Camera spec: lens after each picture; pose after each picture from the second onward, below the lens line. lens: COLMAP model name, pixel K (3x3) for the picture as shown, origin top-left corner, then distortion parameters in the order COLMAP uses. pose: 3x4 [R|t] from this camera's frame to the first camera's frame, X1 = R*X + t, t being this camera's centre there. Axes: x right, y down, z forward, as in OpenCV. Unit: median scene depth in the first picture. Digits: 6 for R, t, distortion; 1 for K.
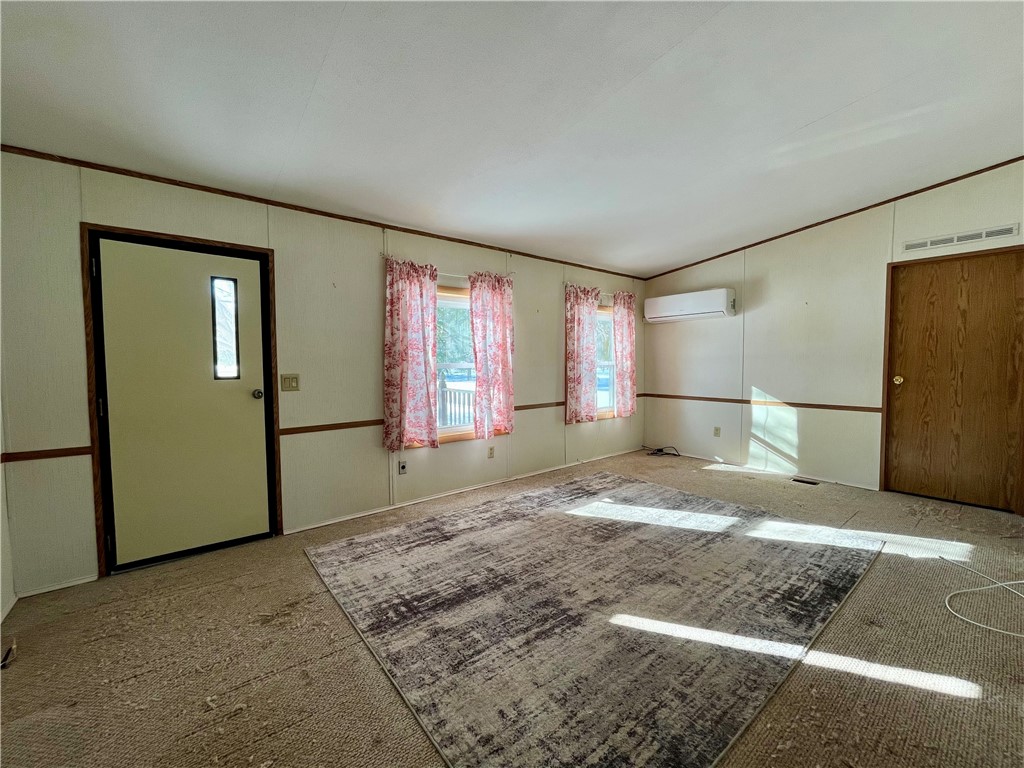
lens RADIAL K [[414.9, 0, 509.5], [0, 414.9, 382.7], [0, 0, 1]] dist [-0.003618, -0.000052]
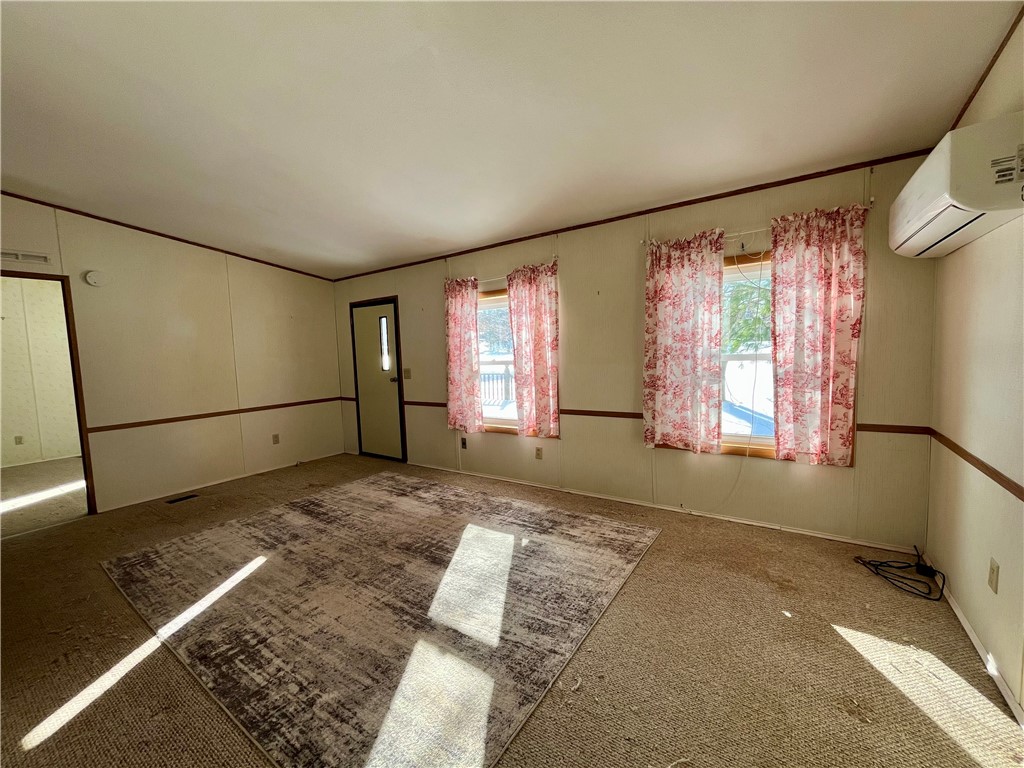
lens RADIAL K [[414.9, 0, 509.5], [0, 414.9, 382.7], [0, 0, 1]] dist [-0.003618, -0.000052]
pose [[0.282331, 0.070896, -0.956694, 1.112432], [-0.011604, 0.997445, 0.070492, -0.081517], [0.959247, -0.008801, 0.282432, 0.880457]]
